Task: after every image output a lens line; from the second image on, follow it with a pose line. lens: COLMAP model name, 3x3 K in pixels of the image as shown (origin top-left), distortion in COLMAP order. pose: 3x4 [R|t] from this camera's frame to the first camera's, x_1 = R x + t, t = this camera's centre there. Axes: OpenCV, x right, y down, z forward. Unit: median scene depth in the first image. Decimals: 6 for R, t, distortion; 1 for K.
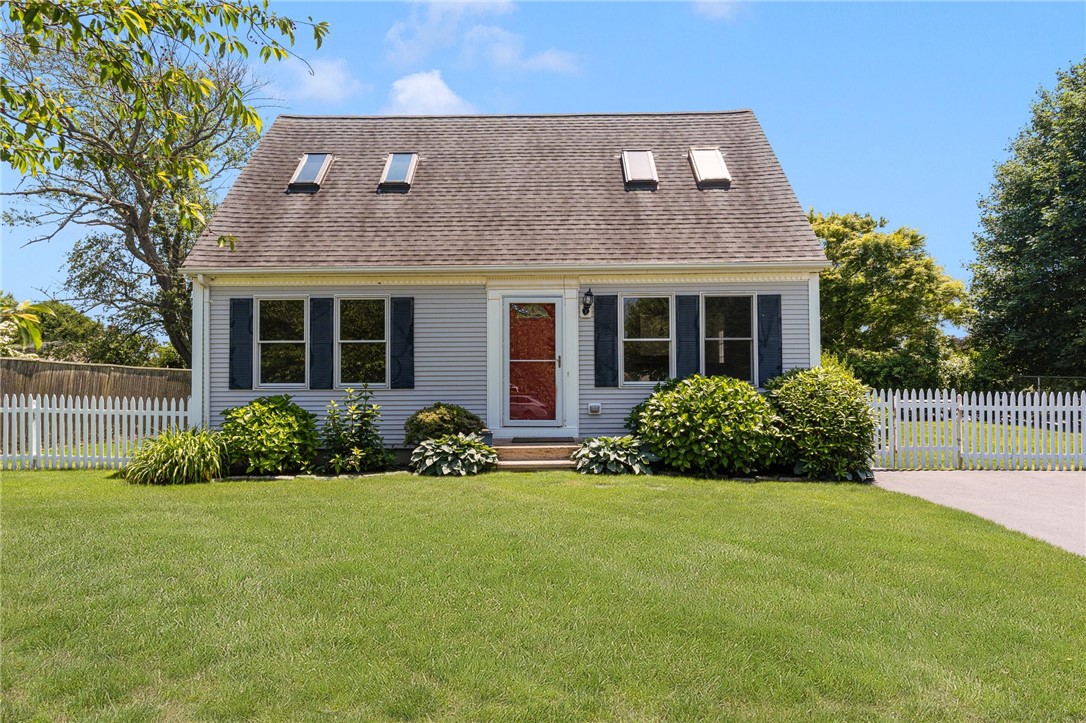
lens RADIAL K [[697.9, 0, 543.0], [0, 697.9, 361.5], [0, 0, 1]] dist [0.005942, 0.000740]
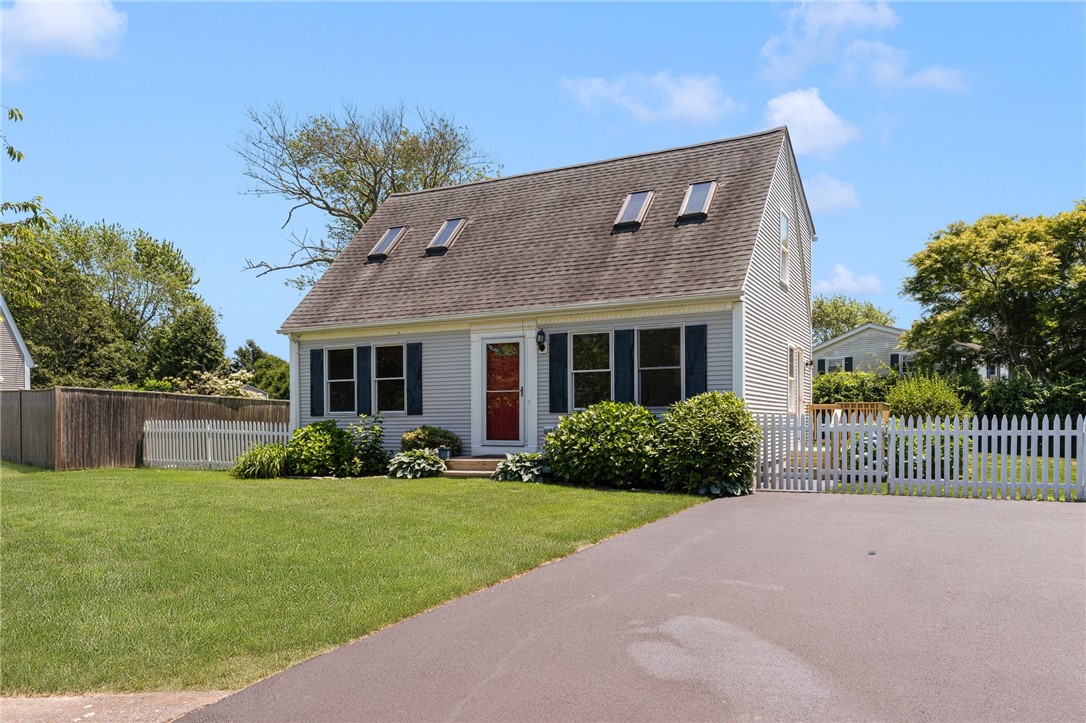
lens RADIAL K [[800.6, 0, 541.9], [0, 800.6, 421.7], [0, 0, 1]] dist [0.001864, 0.001525]
pose [[0.896543, -0.001637, -0.442954, 0.656128], [0.014771, 0.999547, 0.026204, 0.016200], [0.442711, -0.030036, 0.896161, -0.206475]]
